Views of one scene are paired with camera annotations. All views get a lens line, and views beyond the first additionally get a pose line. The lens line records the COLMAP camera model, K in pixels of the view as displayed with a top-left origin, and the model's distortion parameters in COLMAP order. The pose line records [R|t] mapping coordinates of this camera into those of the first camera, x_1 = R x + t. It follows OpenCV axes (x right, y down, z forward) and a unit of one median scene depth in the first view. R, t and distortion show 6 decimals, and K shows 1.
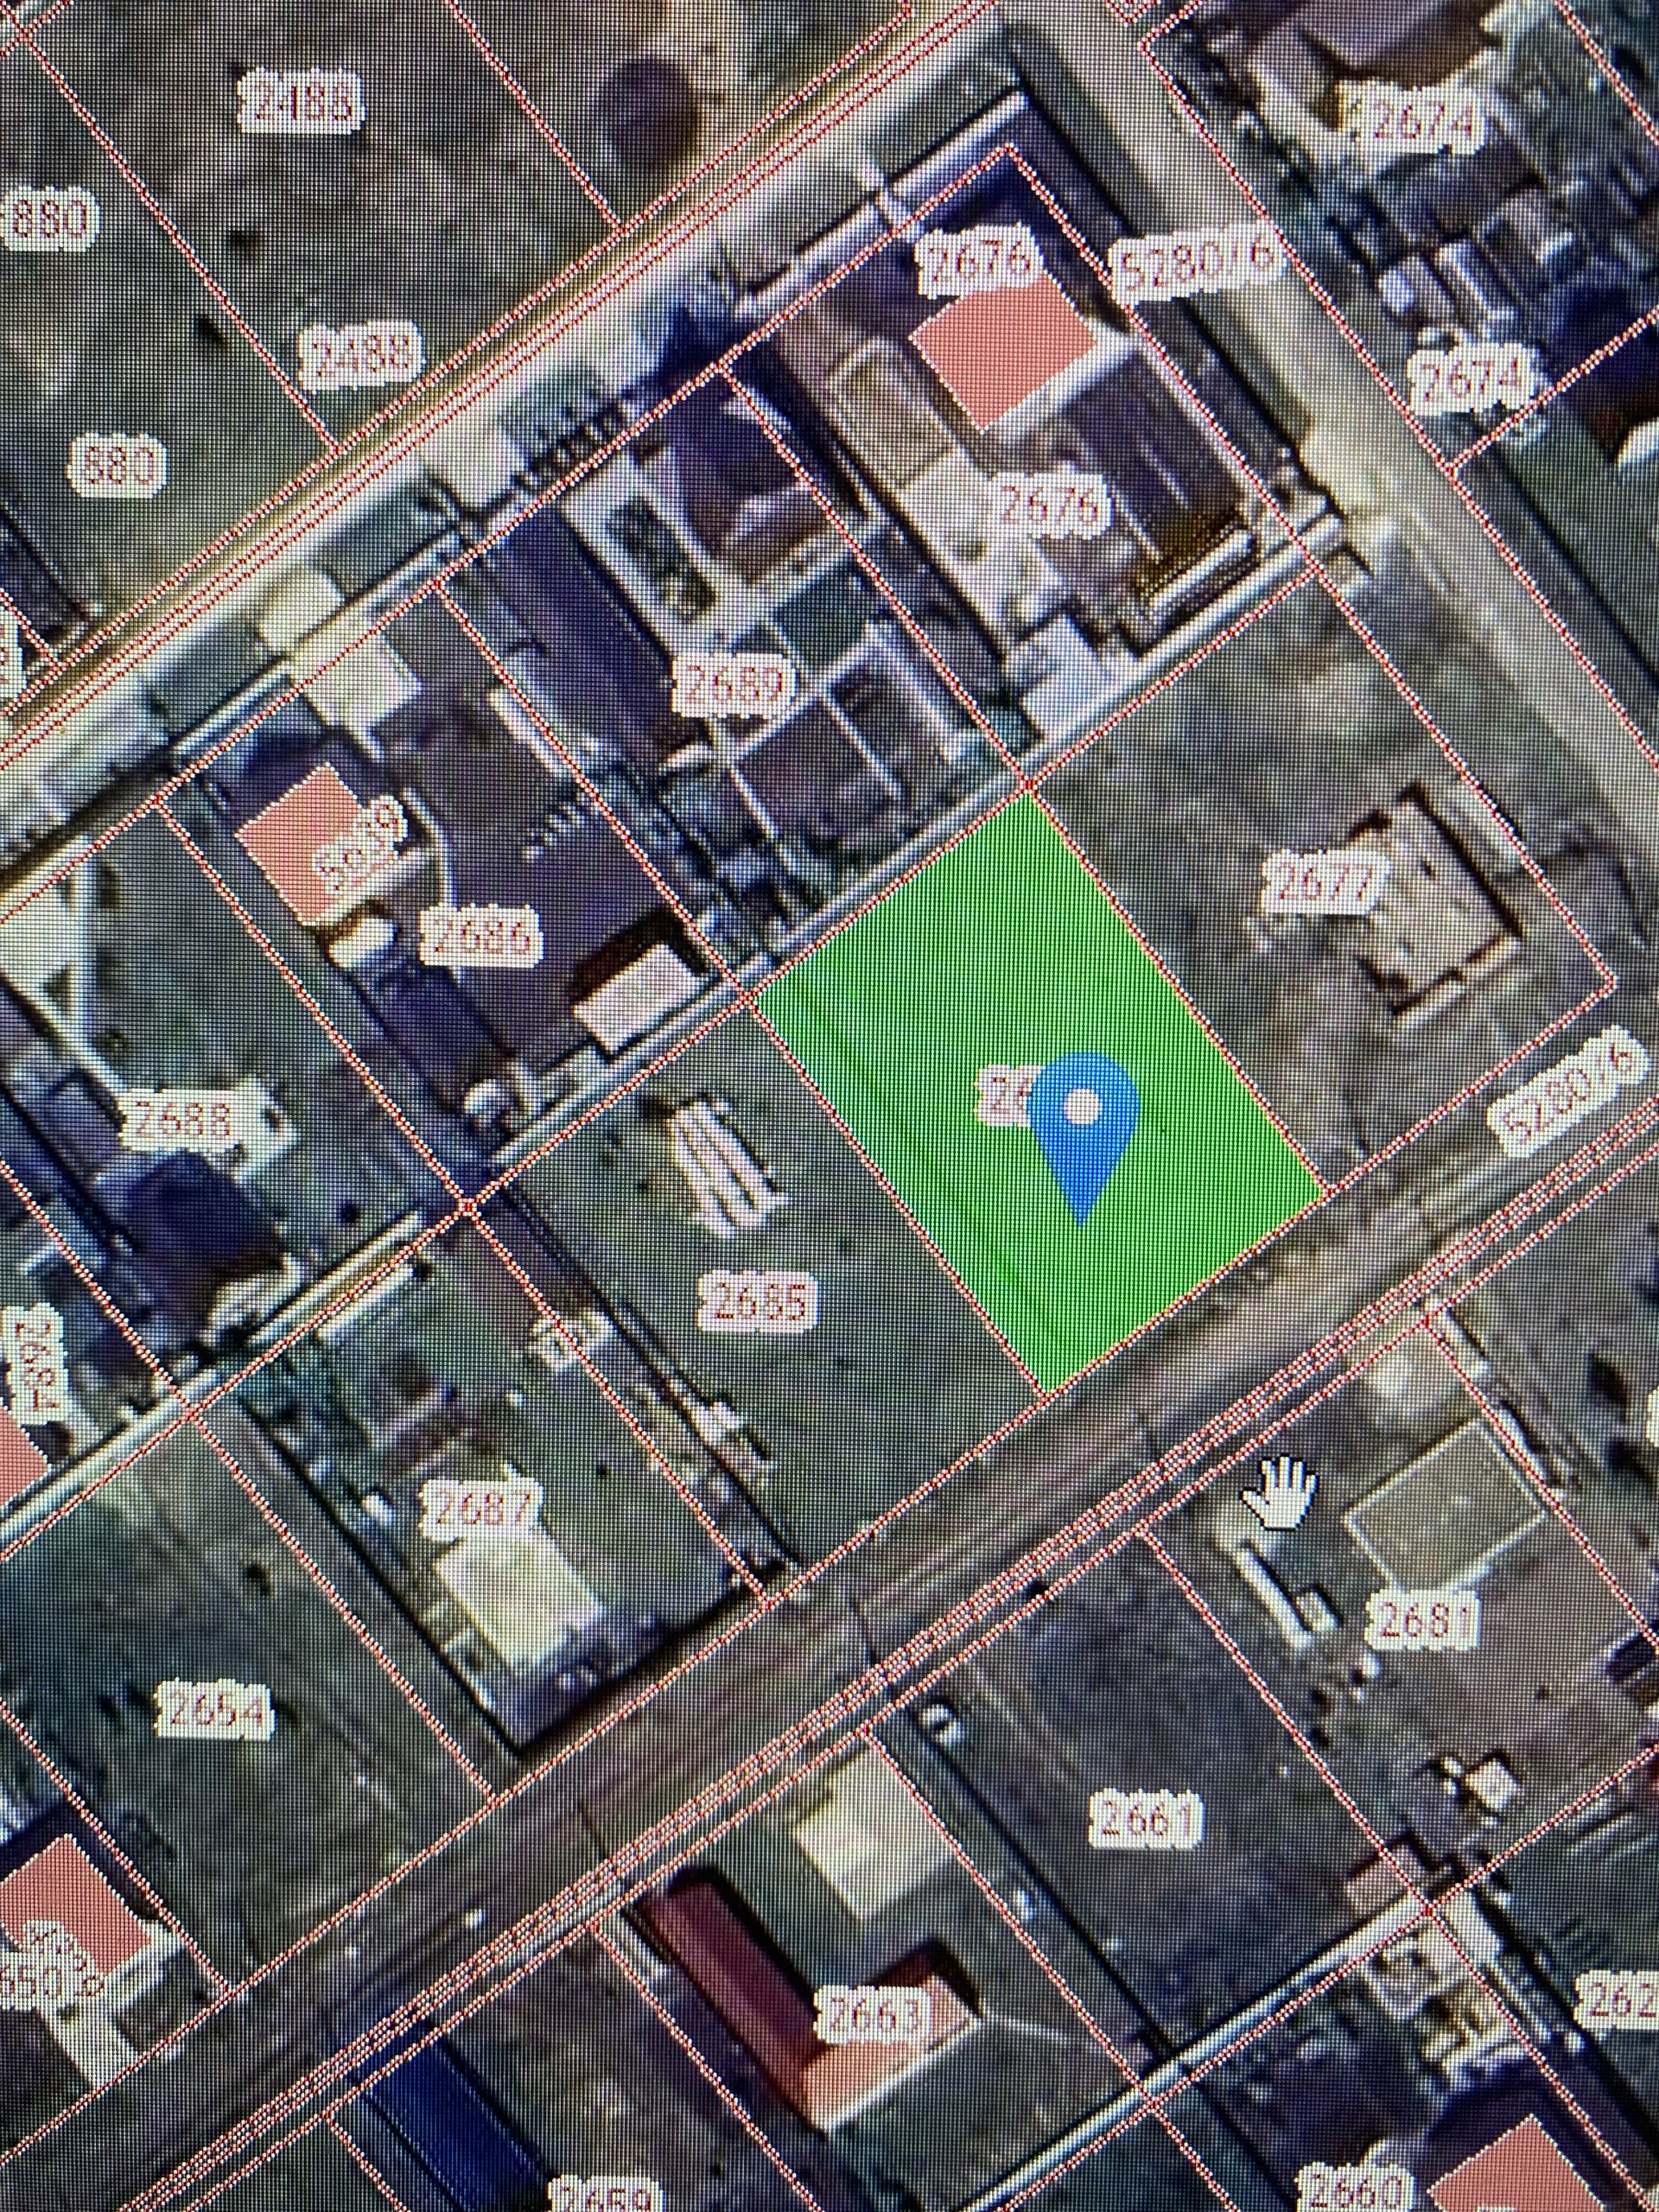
lens RADIAL K [[1685.6, 0, 821.4], [0, 1685.6, 1090.4], [0, 0, 1]] dist [0.092337, -0.001249]
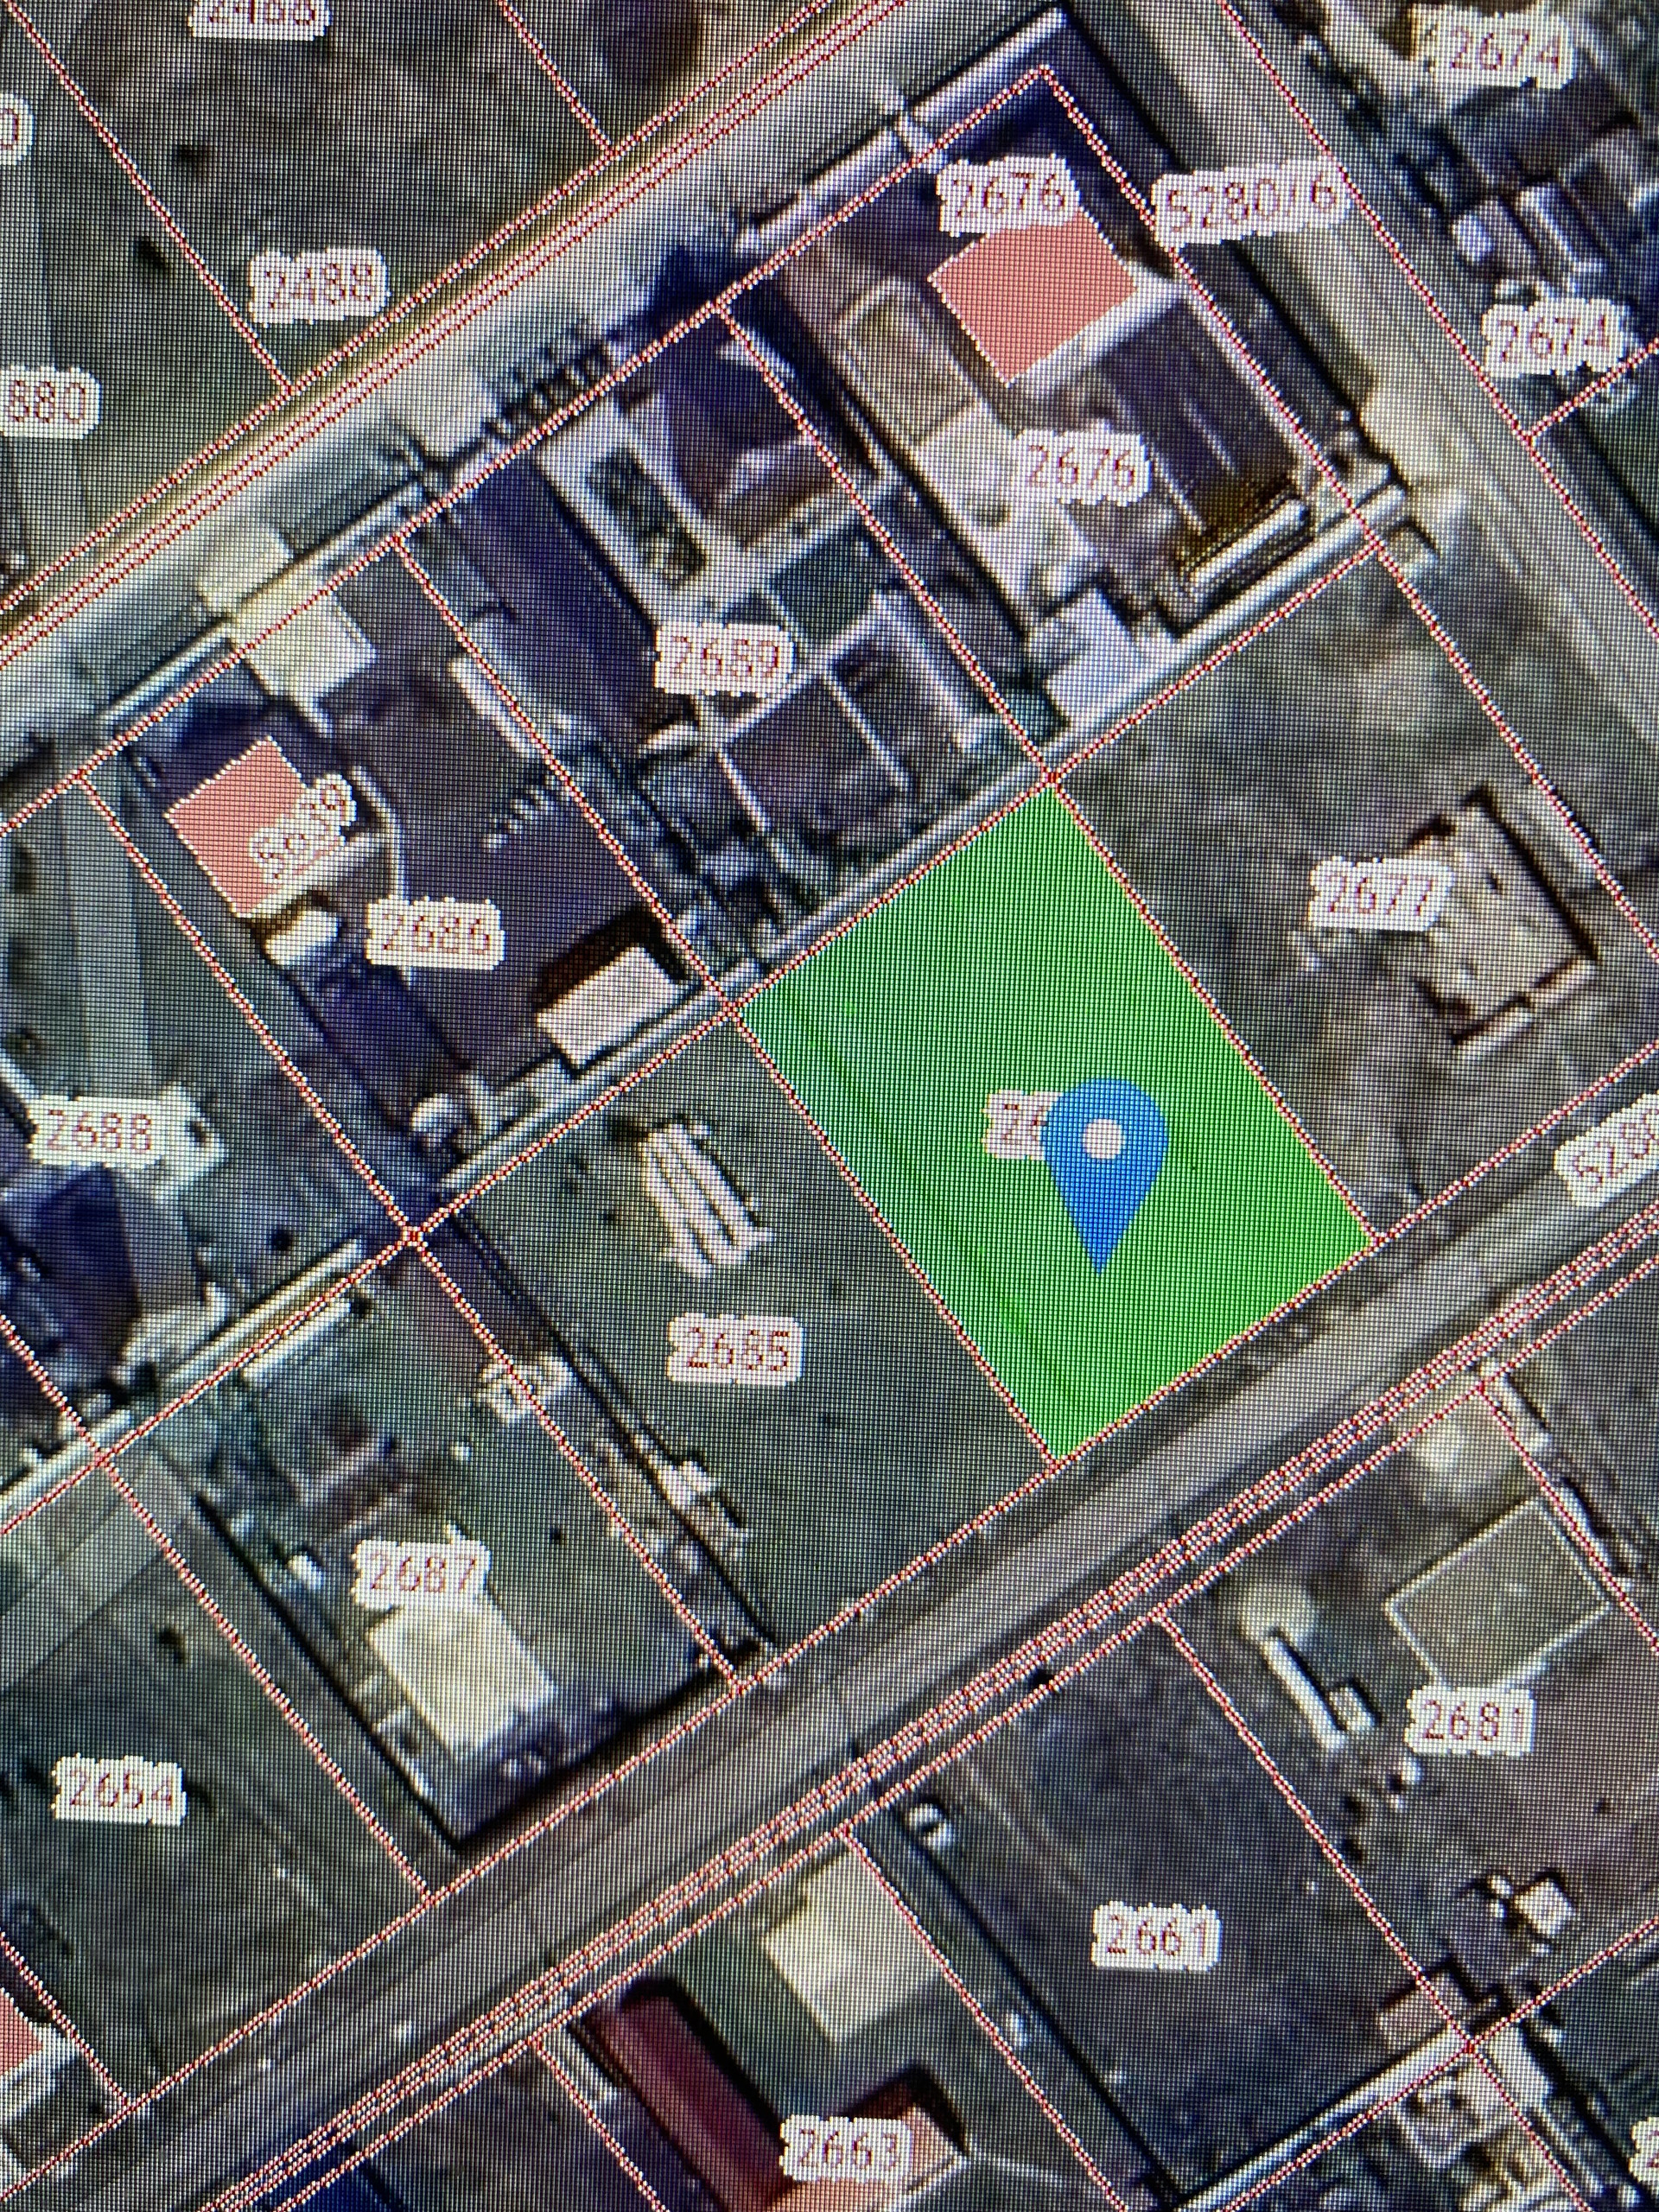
lens RADIAL K [[1685.6, 0, 833.3], [0, 1685.6, 1118.5], [0, 0, 1]] dist [0.092337, -0.001249]
pose [[0.999714, 0.022267, 0.008696, 0.003463], [-0.022290, 0.999749, 0.002467, -0.000290], [-0.008639, -0.002660, 0.999959, 0.102110]]
